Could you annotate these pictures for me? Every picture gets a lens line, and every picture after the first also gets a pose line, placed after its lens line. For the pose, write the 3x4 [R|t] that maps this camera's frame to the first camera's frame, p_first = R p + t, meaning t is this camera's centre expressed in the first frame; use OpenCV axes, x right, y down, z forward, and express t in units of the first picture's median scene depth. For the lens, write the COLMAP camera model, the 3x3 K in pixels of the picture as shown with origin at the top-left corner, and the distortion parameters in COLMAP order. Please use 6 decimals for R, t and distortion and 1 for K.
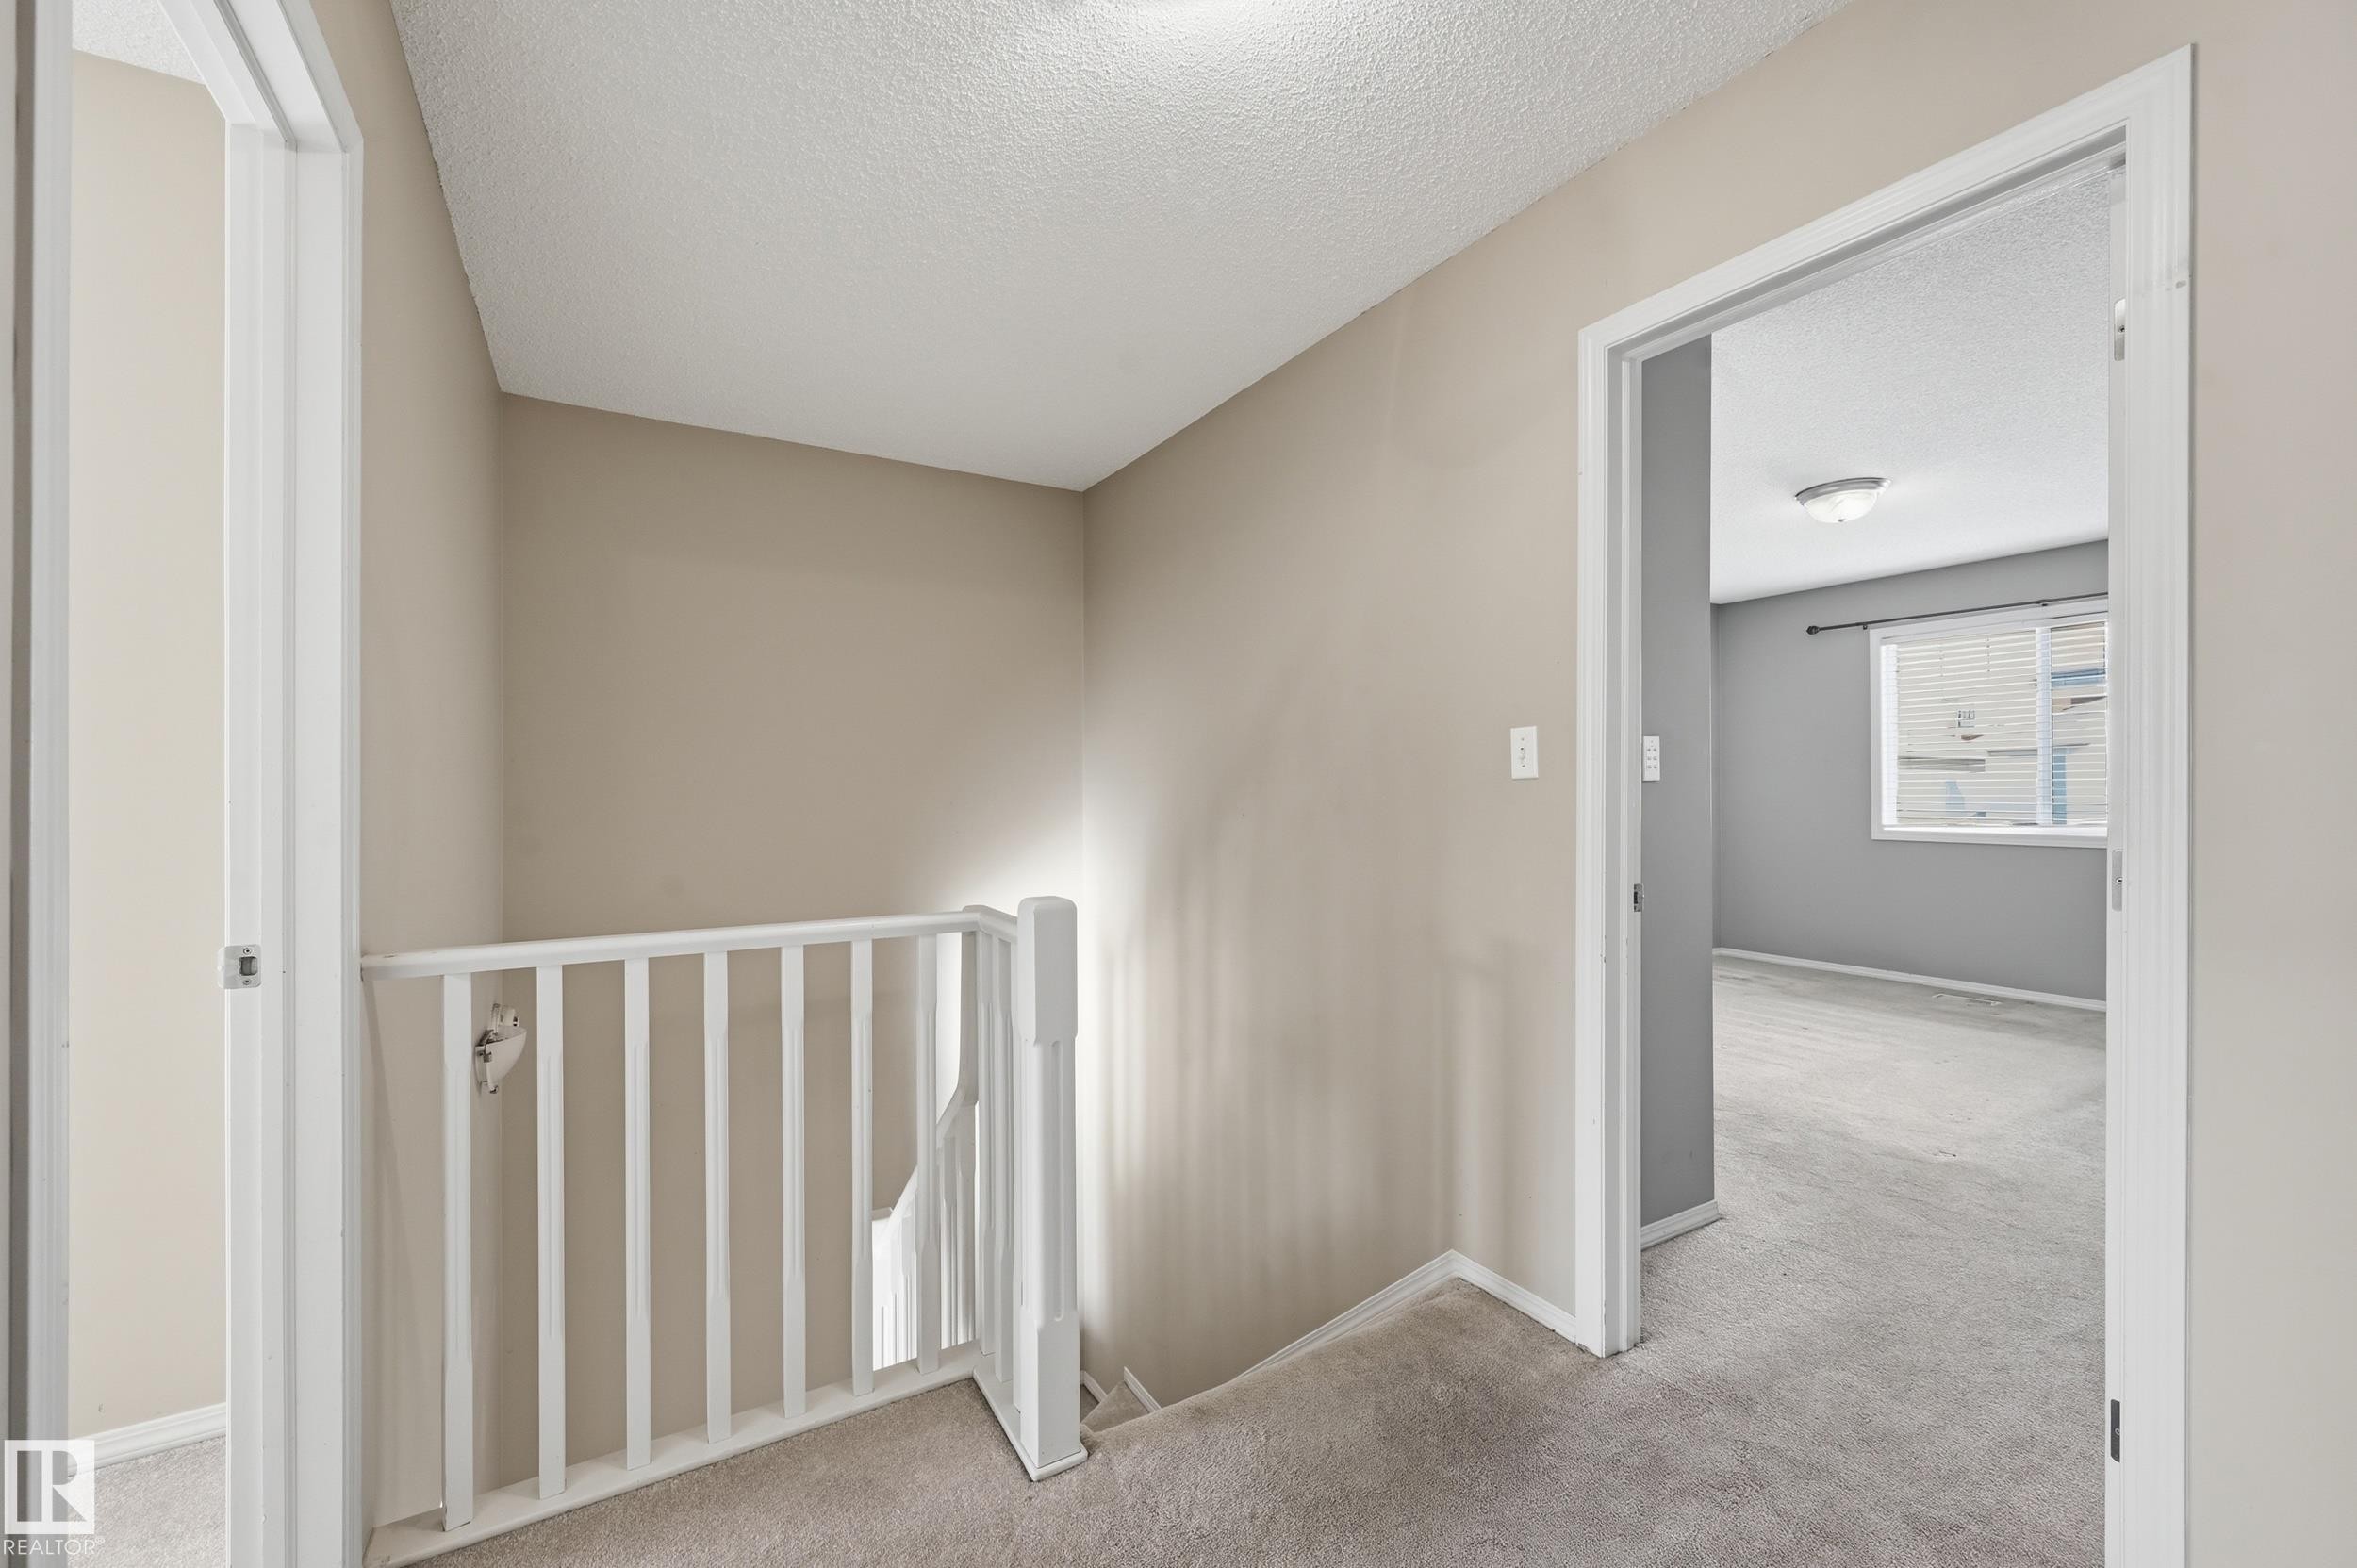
lens RADIAL K [[939.7, 0, 1177.4], [0, 939.7, 786.0], [0, 0, 1]] dist [-0.000708, 0.000133]
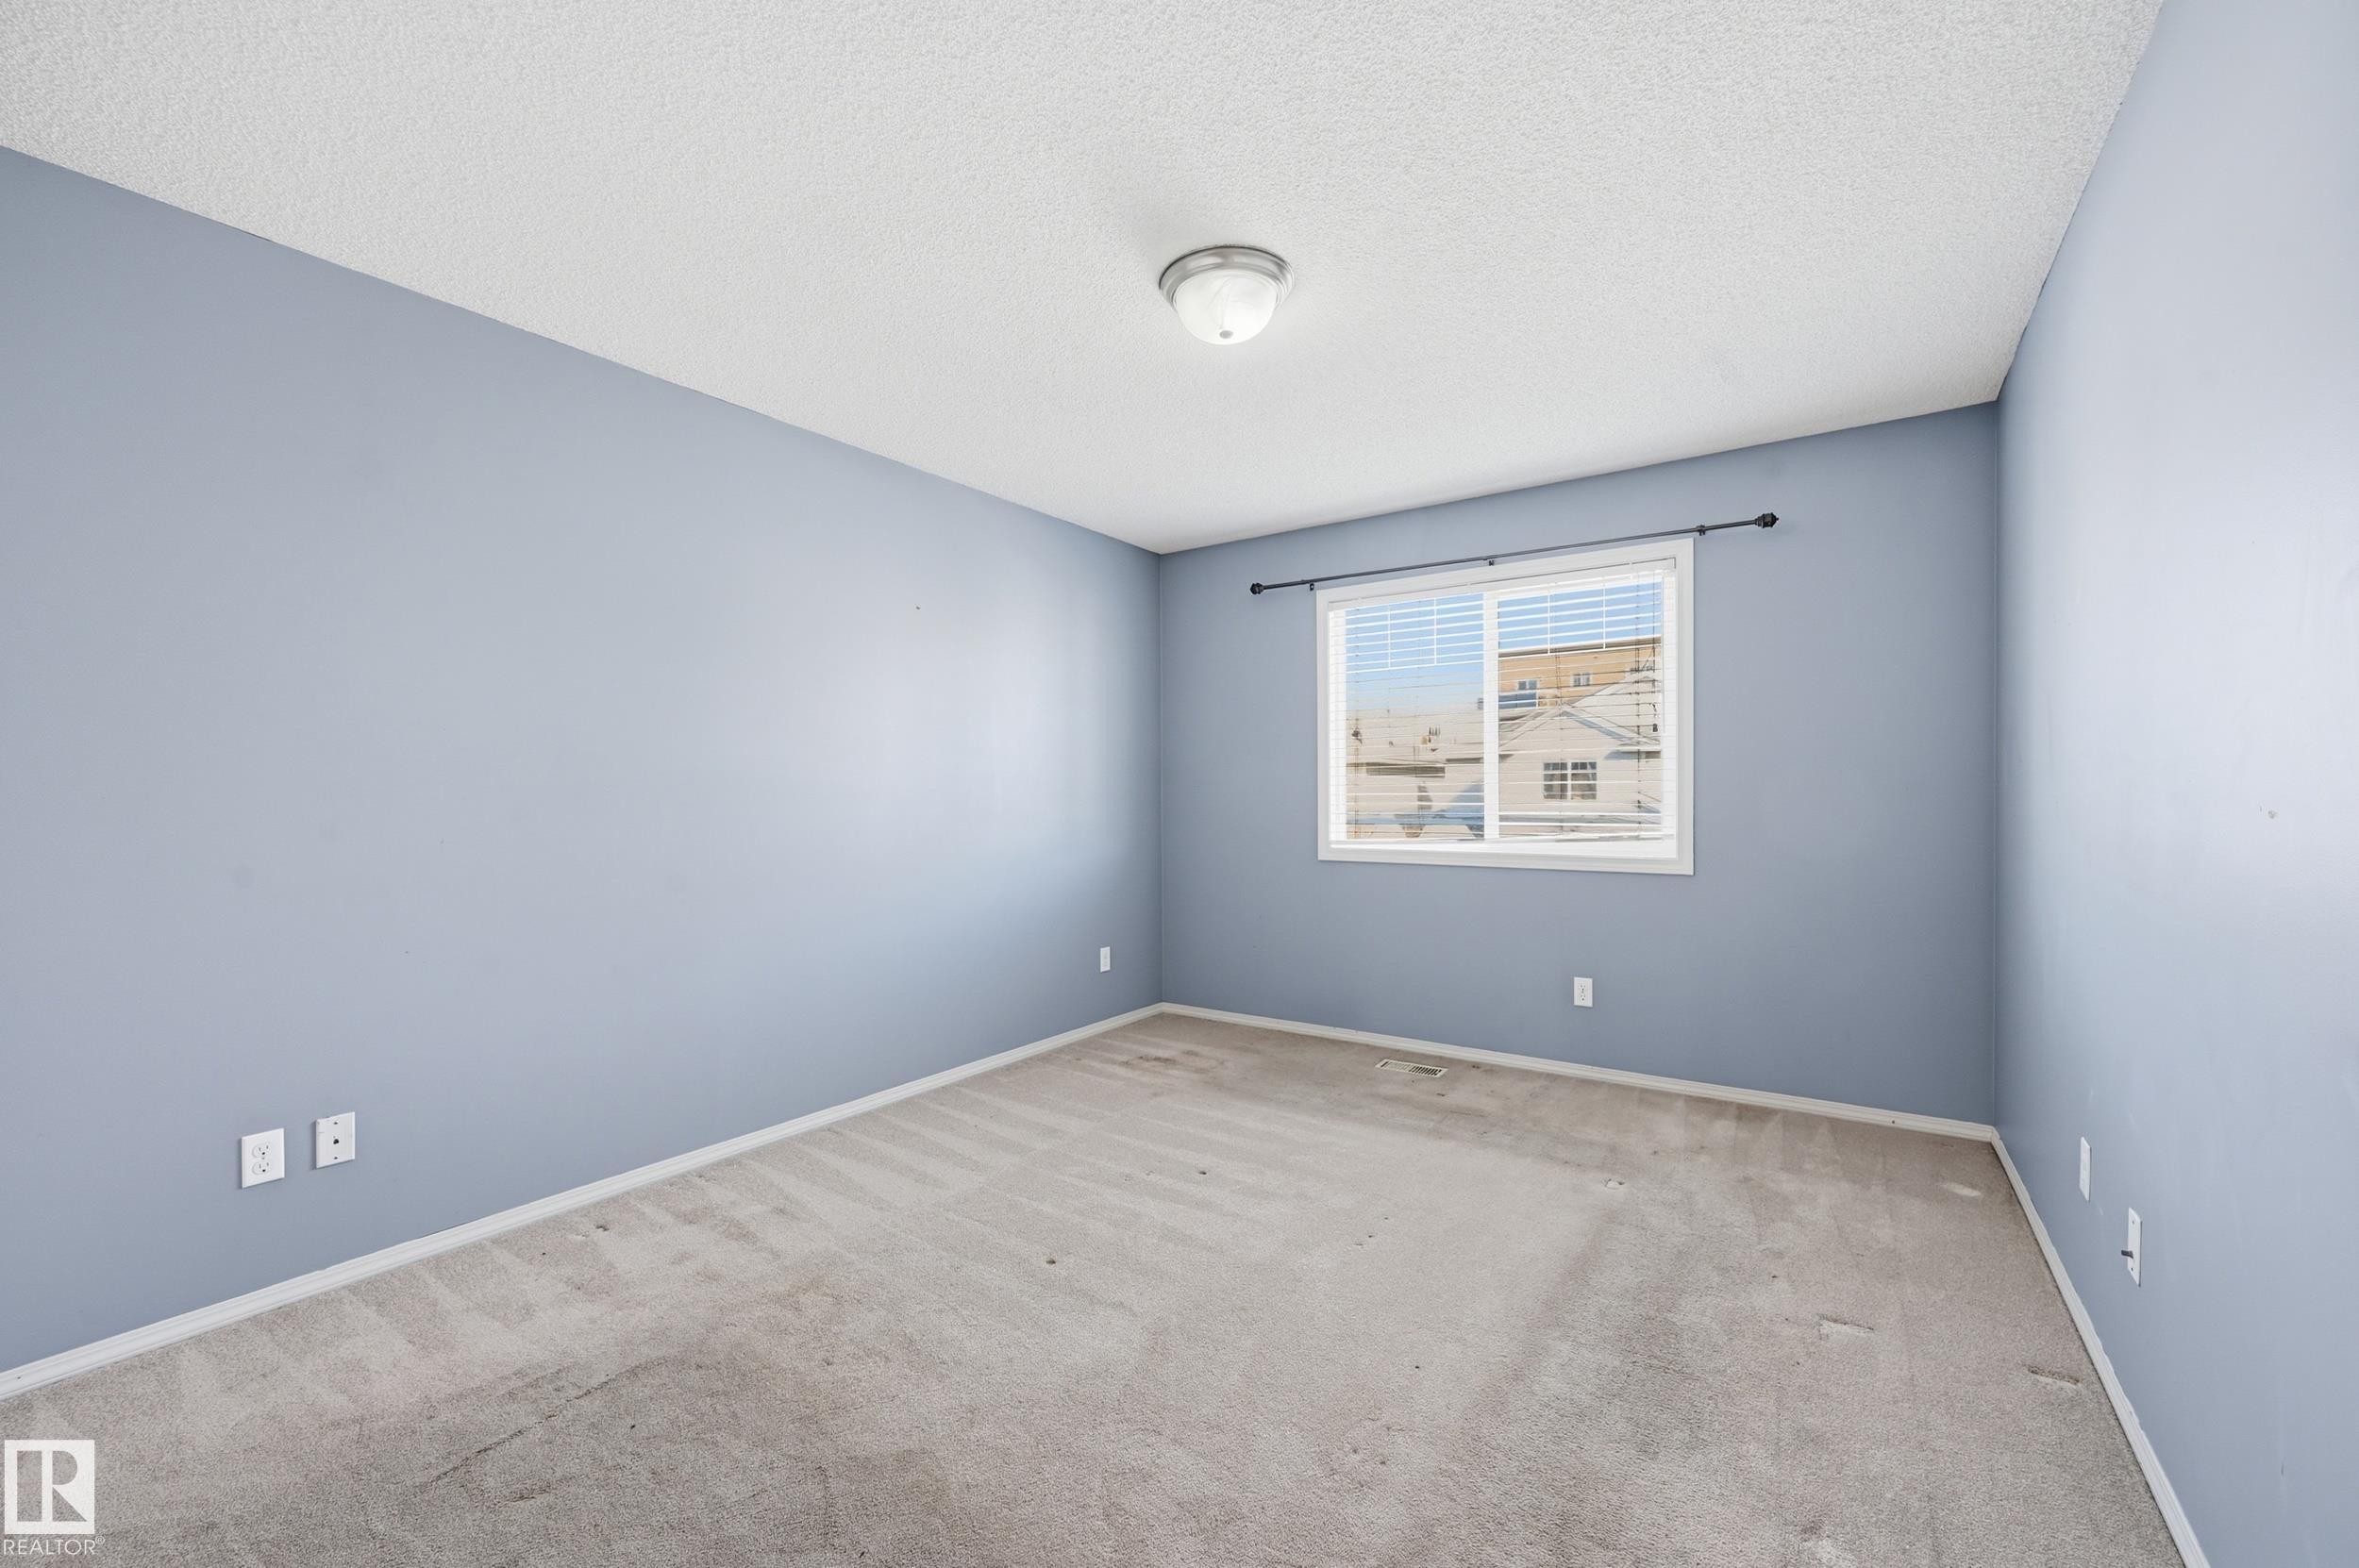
lens RADIAL K [[940.3, 0, 1178.4], [0, 940.3, 786.0], [0, 0, 1]] dist [-0.000708, 0.000133]
pose [[0.908492, 0.004073, 0.417883, 0.310313], [-0.003063, 0.999991, -0.003088, -0.001908], [-0.417891, 0.001525, 0.908496, 0.343372]]
